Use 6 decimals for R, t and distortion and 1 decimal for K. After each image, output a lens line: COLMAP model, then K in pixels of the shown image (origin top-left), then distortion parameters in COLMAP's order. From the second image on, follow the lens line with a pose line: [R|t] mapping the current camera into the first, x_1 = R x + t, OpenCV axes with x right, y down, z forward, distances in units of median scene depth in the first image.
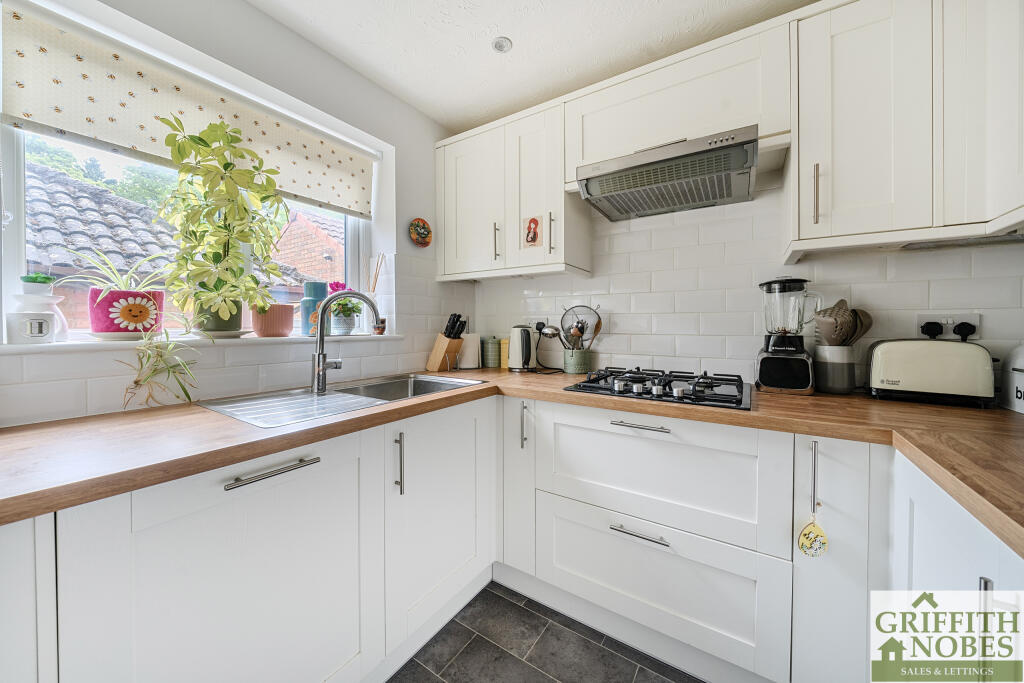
lens RADIAL K [[374.5, 0, 491.9], [0, 374.5, 327.2], [0, 0, 1]] dist [-0.008457, -0.000401]
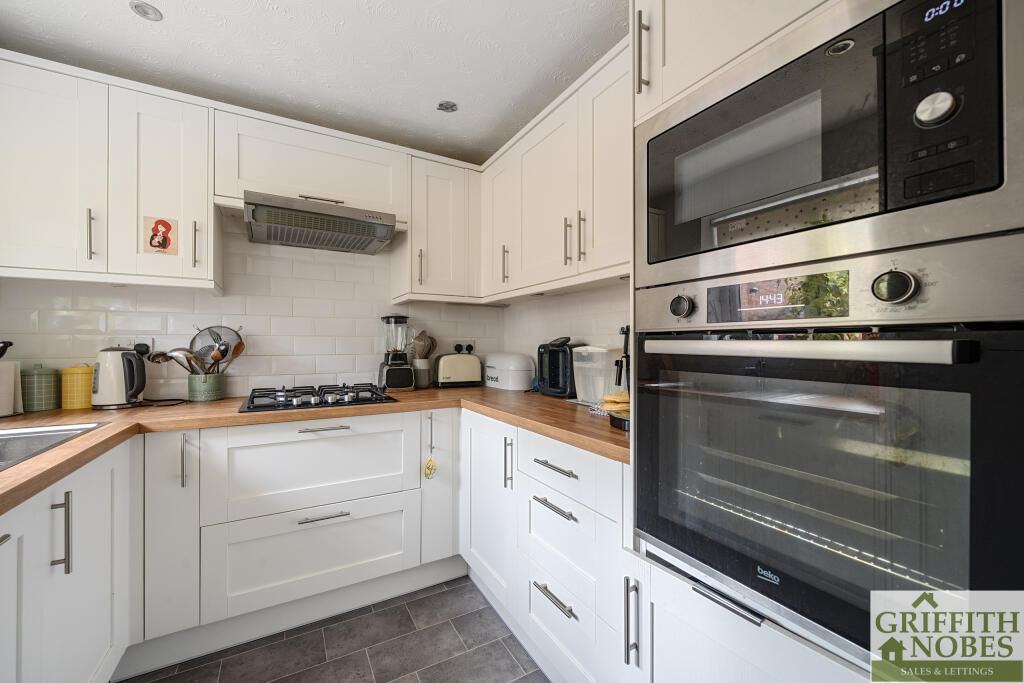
lens RADIAL K [[408.5, 0, 537.2], [0, 408.5, 342.0], [0, 0, 1]] dist [-0.004736, -0.000649]
pose [[0.395784, 0.003392, 0.918338, -0.490114], [0.007274, 0.999950, -0.006829, -0.007237], [-0.918315, 0.009383, 0.395739, -0.158823]]
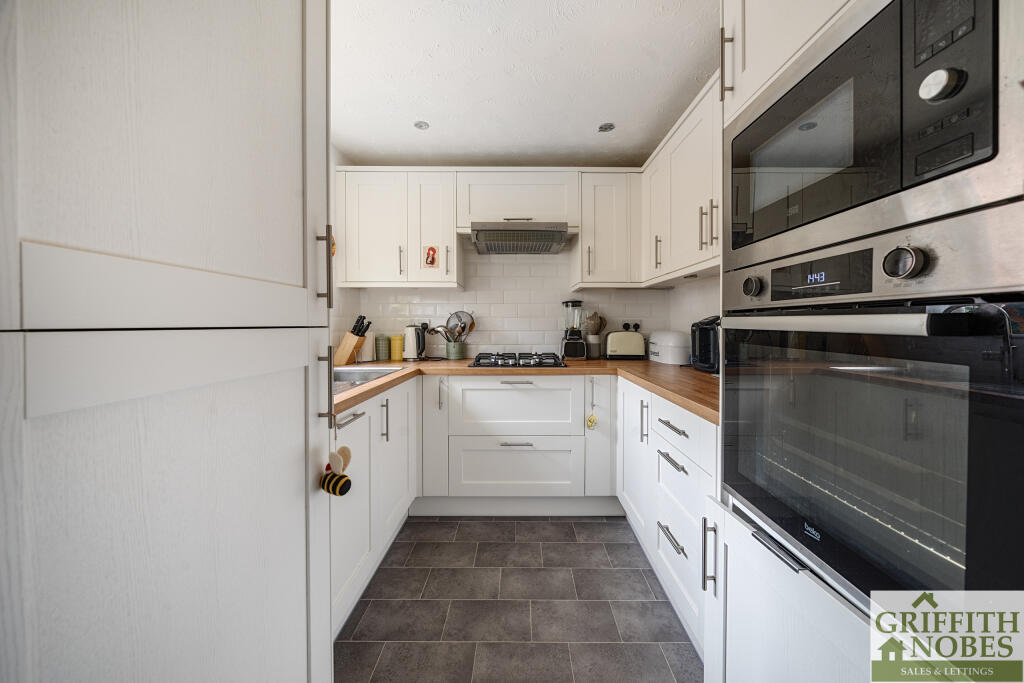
lens RADIAL K [[374.5, 0, 526.6], [0, 374.5, 326.7], [0, 0, 1]] dist [-0.008457, -0.000401]
pose [[0.810711, -0.005681, 0.585418, -0.516587], [0.005843, 0.999982, 0.001612, 0.000588], [-0.585417, 0.002114, 0.810730, -0.396407]]
